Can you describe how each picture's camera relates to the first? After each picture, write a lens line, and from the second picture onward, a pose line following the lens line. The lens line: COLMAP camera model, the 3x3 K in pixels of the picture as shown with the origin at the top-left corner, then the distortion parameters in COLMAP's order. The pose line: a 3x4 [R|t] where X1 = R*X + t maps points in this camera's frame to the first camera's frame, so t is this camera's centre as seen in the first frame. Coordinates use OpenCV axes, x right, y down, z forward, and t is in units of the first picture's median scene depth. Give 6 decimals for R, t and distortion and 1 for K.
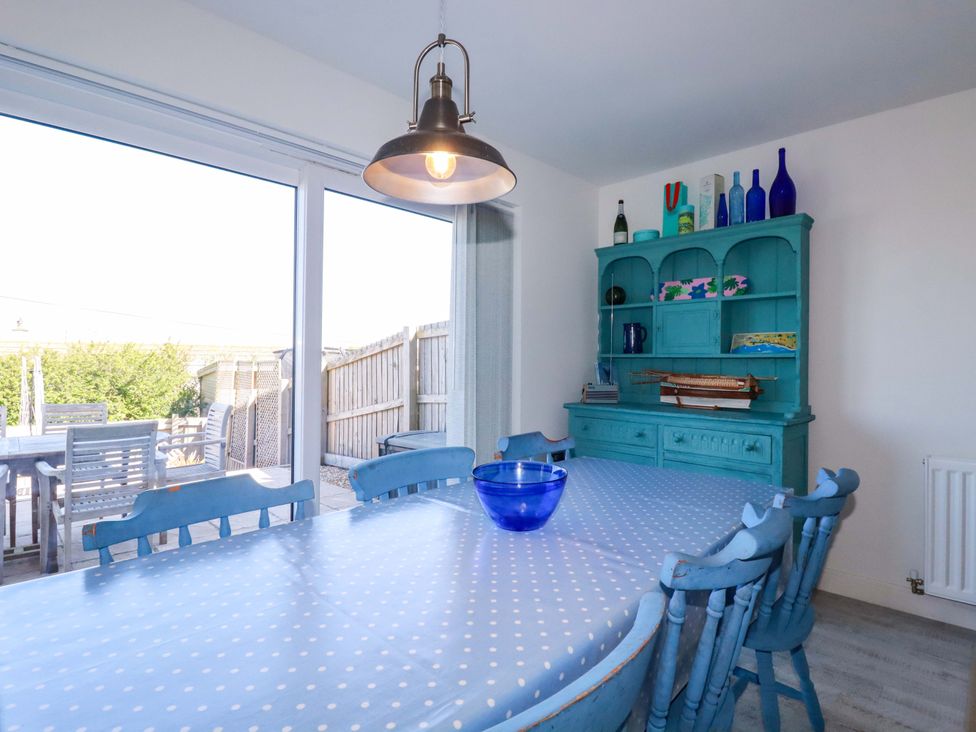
lens RADIAL K [[507.3, 0, 489.7], [0, 507.3, 360.9], [0, 0, 1]] dist [0.000221, -0.013551]
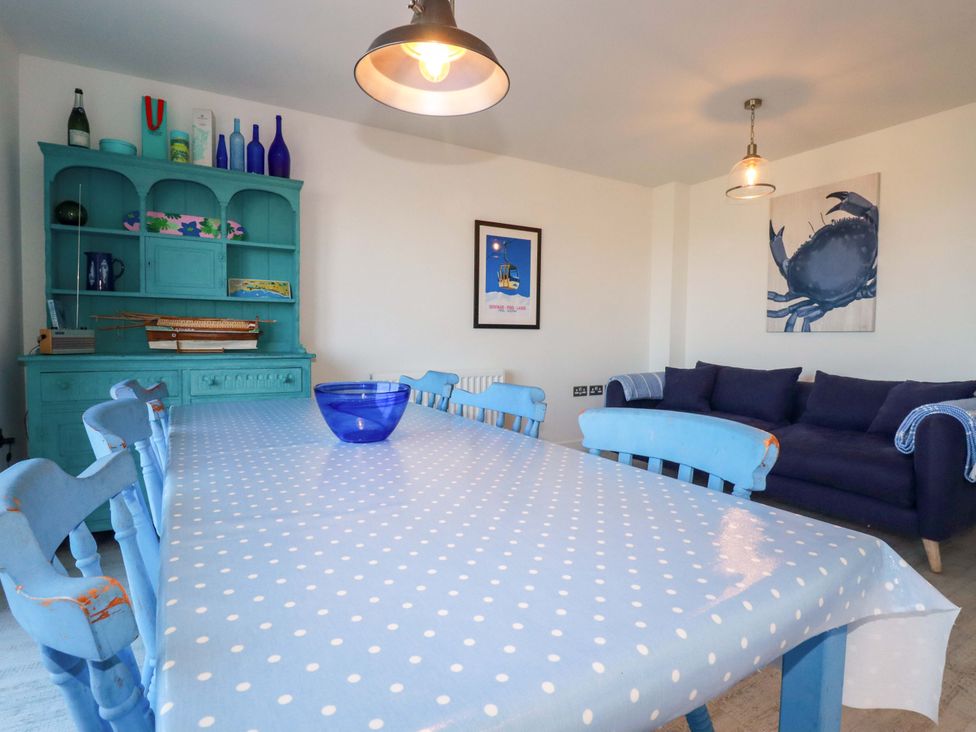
lens RADIAL K [[507.3, 0, 489.7], [0, 507.3, 360.9], [0, 0, 1]] dist [0.000221, -0.013551]
pose [[0.265591, -0.052077, 0.962678, -0.371753], [-0.011006, 0.998311, 0.057041, 0.049168], [-0.964023, -0.025744, 0.264569, 0.218523]]
